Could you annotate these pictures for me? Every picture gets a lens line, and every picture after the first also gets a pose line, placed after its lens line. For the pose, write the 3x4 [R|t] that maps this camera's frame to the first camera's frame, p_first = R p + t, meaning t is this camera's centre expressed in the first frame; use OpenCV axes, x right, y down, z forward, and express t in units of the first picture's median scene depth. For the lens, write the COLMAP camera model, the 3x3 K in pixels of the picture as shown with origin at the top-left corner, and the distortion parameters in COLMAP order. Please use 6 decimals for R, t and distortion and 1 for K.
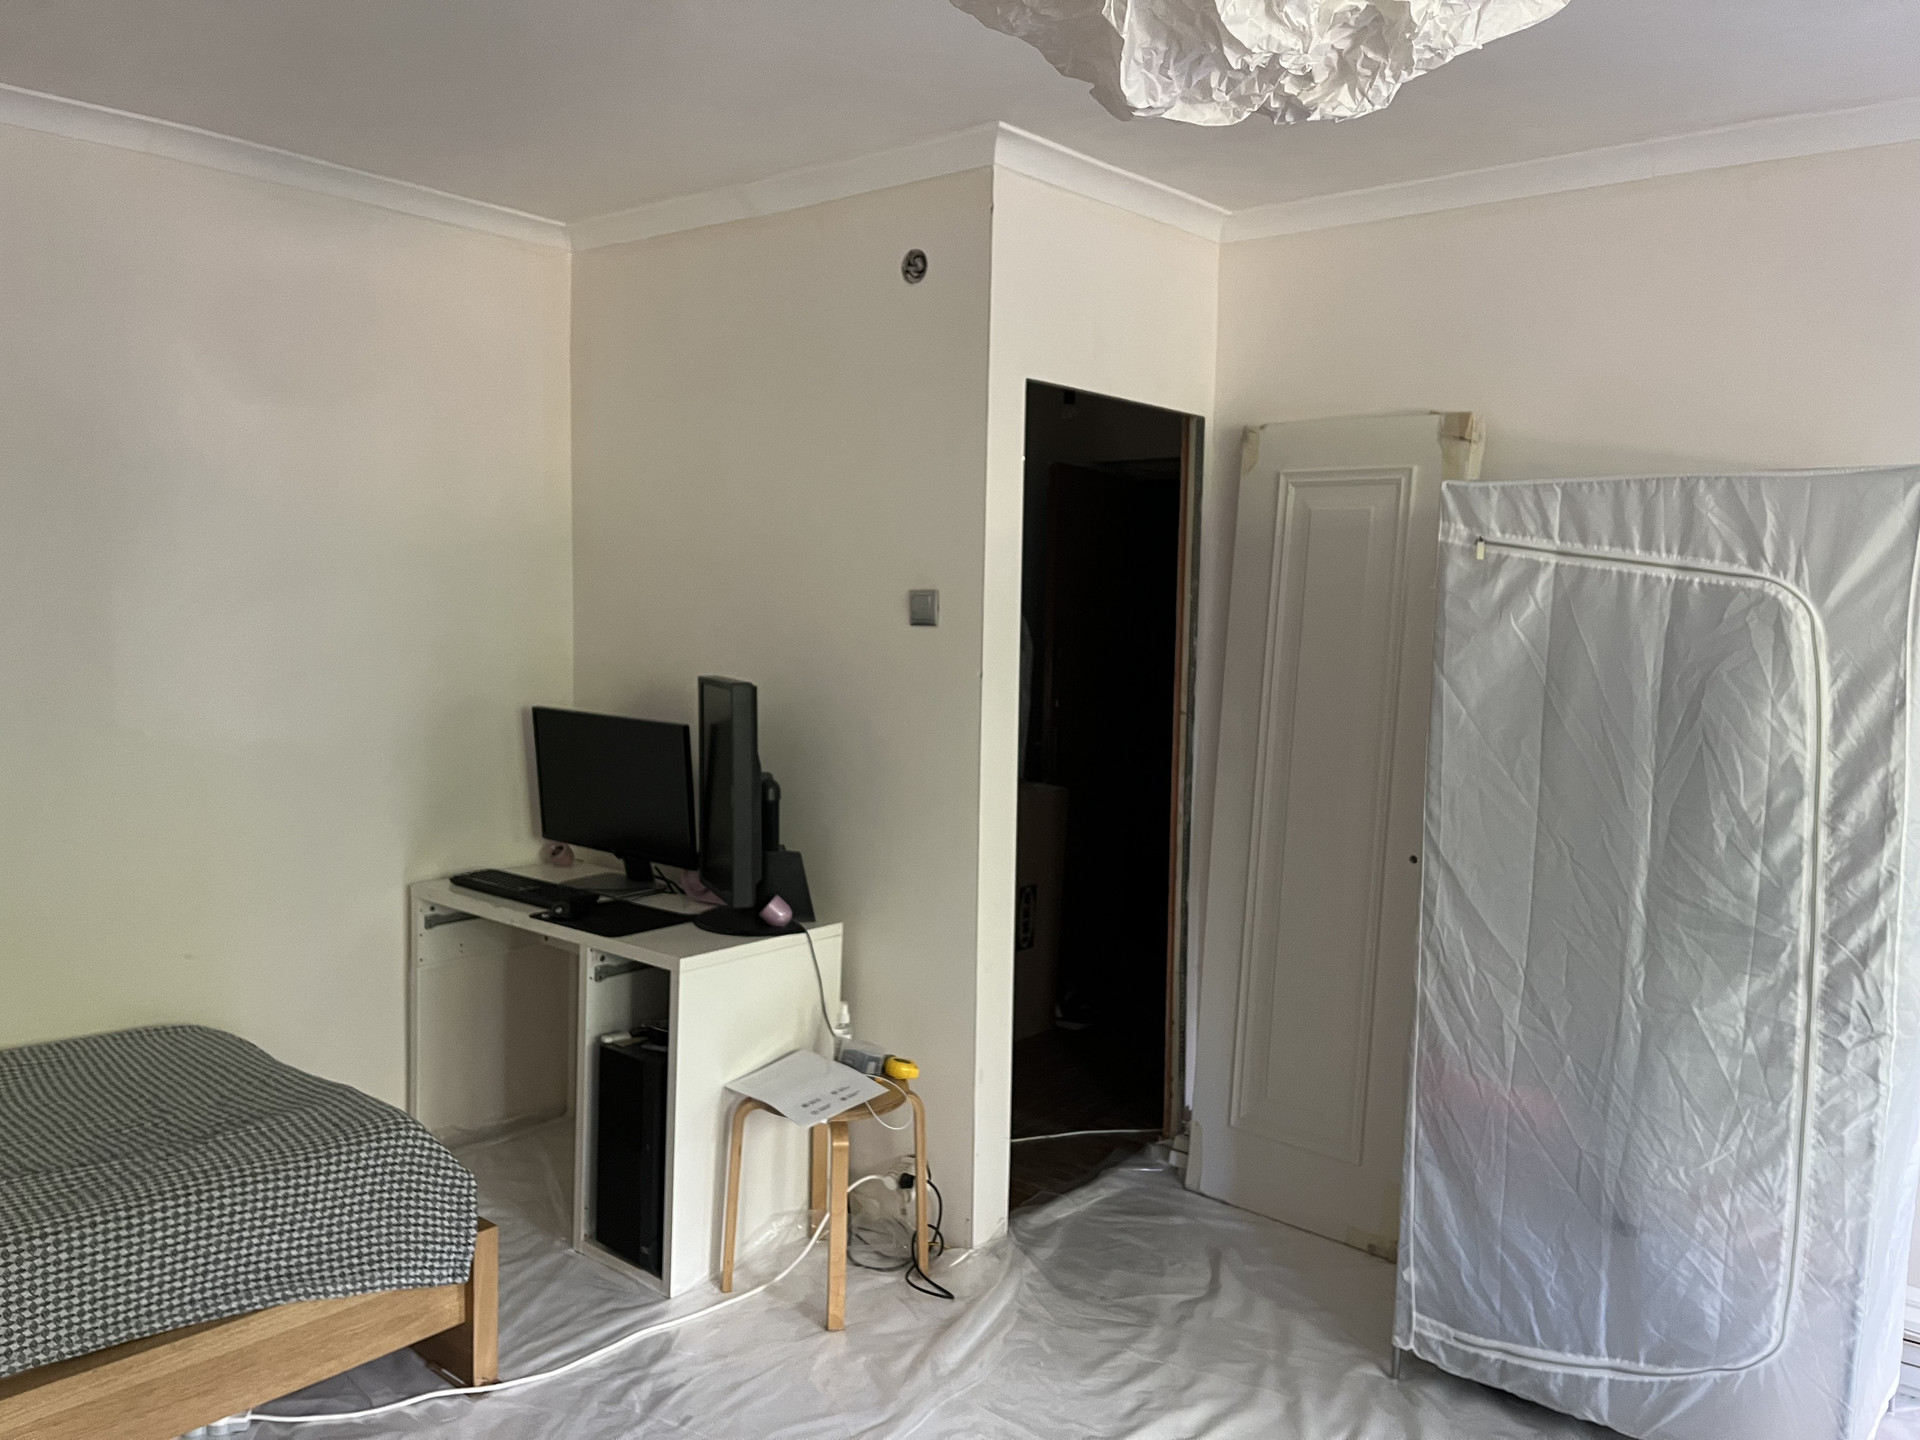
lens RADIAL K [[1451.8, 0, 958.3], [0, 1451.8, 716.8], [0, 0, 1]] dist [0.071500, -0.109629]
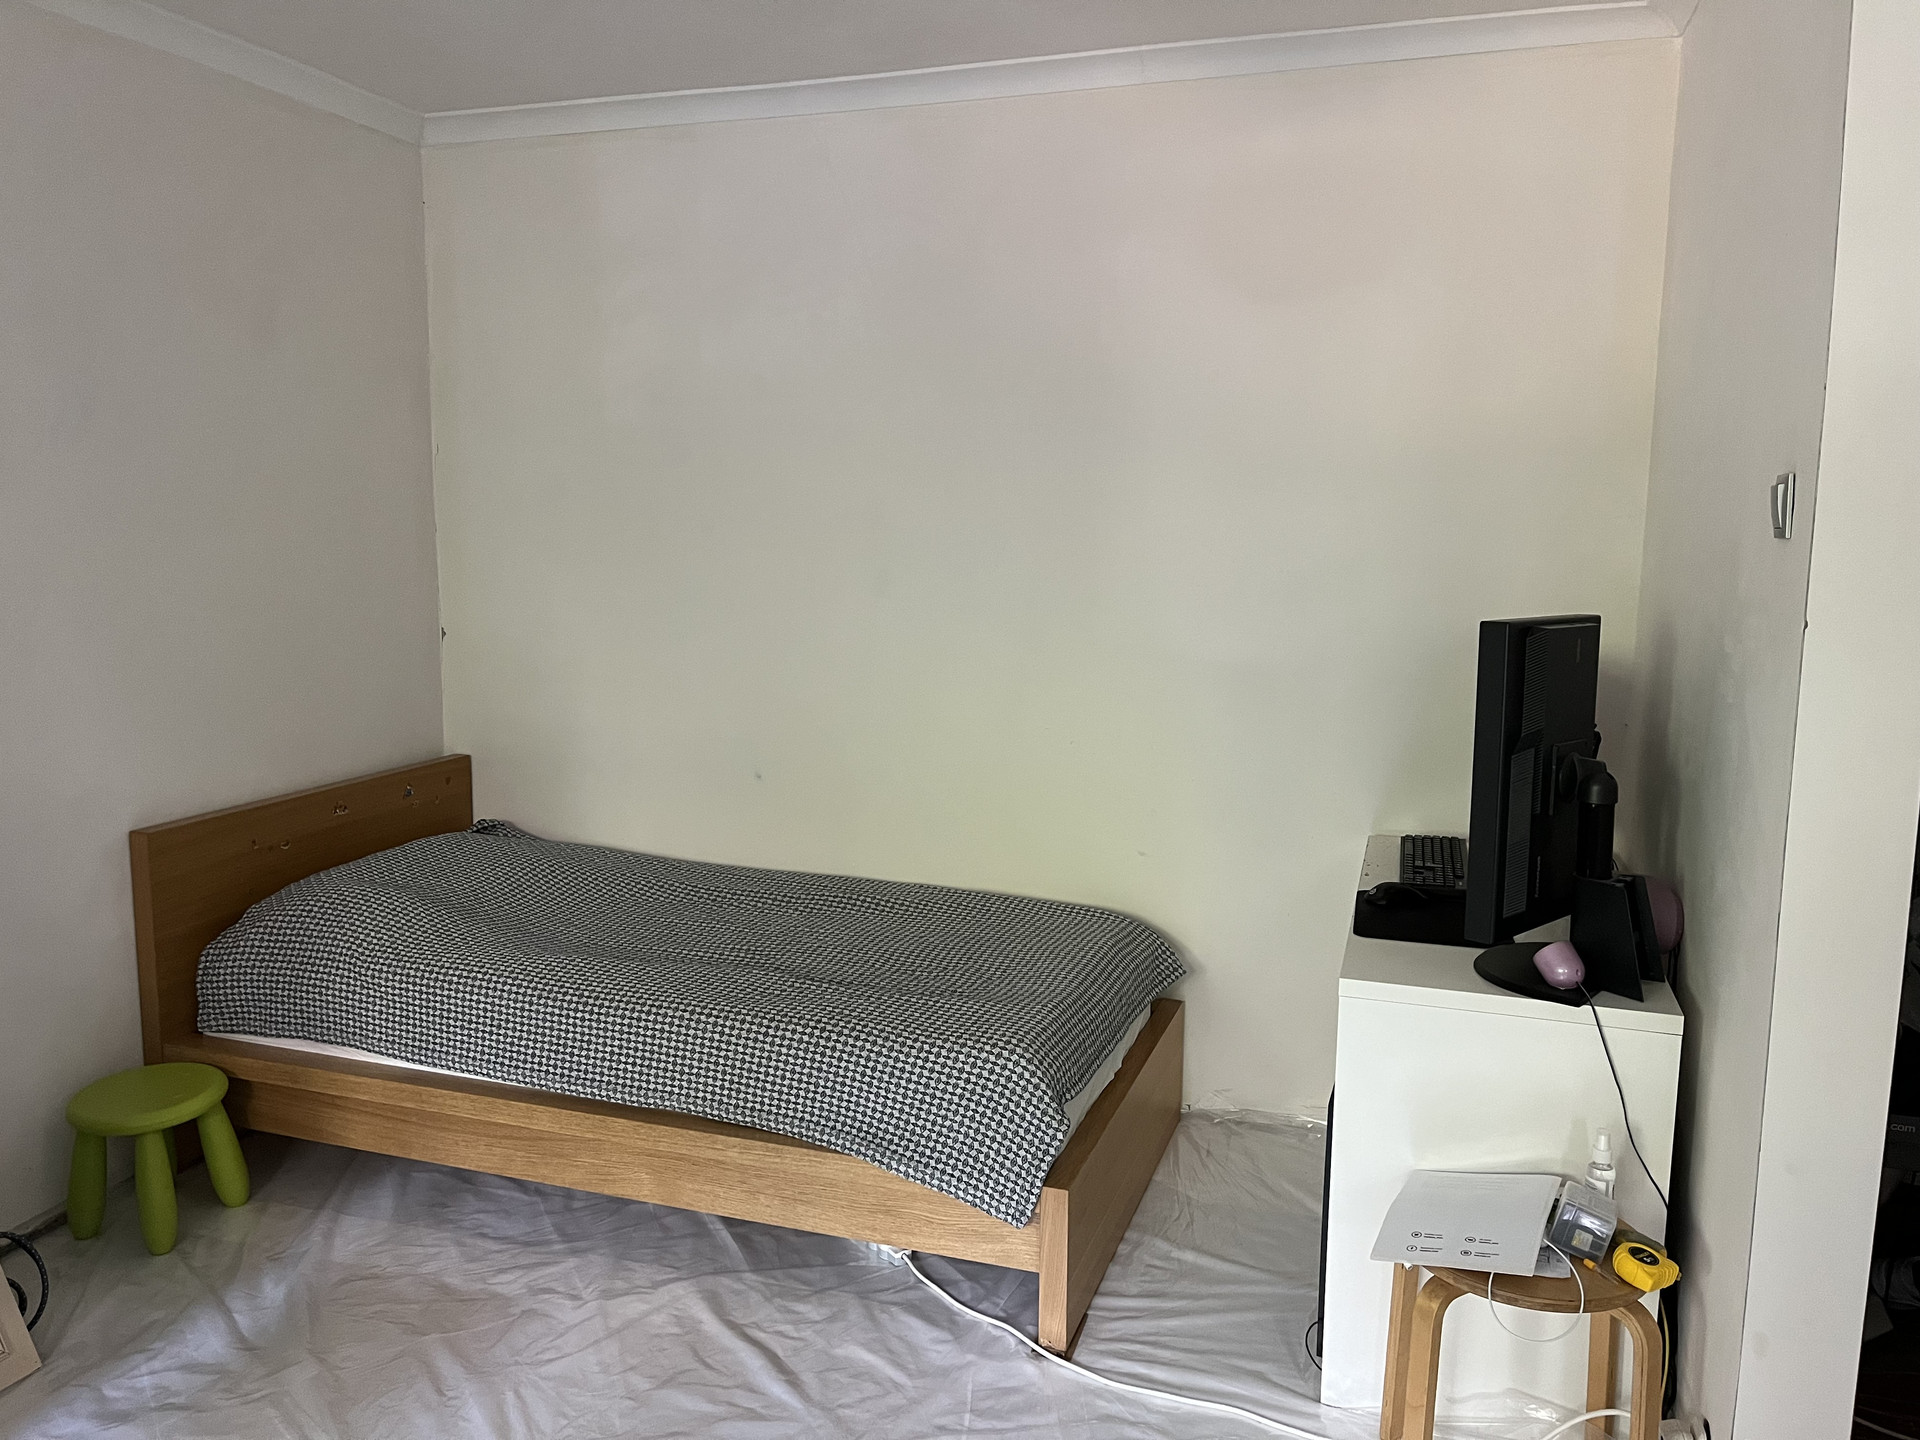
lens RADIAL K [[1451.8, 0, 957.6], [0, 1451.8, 714.7], [0, 0, 1]] dist [0.071500, -0.109629]
pose [[0.354692, 0.110772, -0.928398, 0.512084], [-0.074180, 0.993161, 0.090159, -0.028359], [0.932036, 0.036889, 0.360483, 0.635498]]
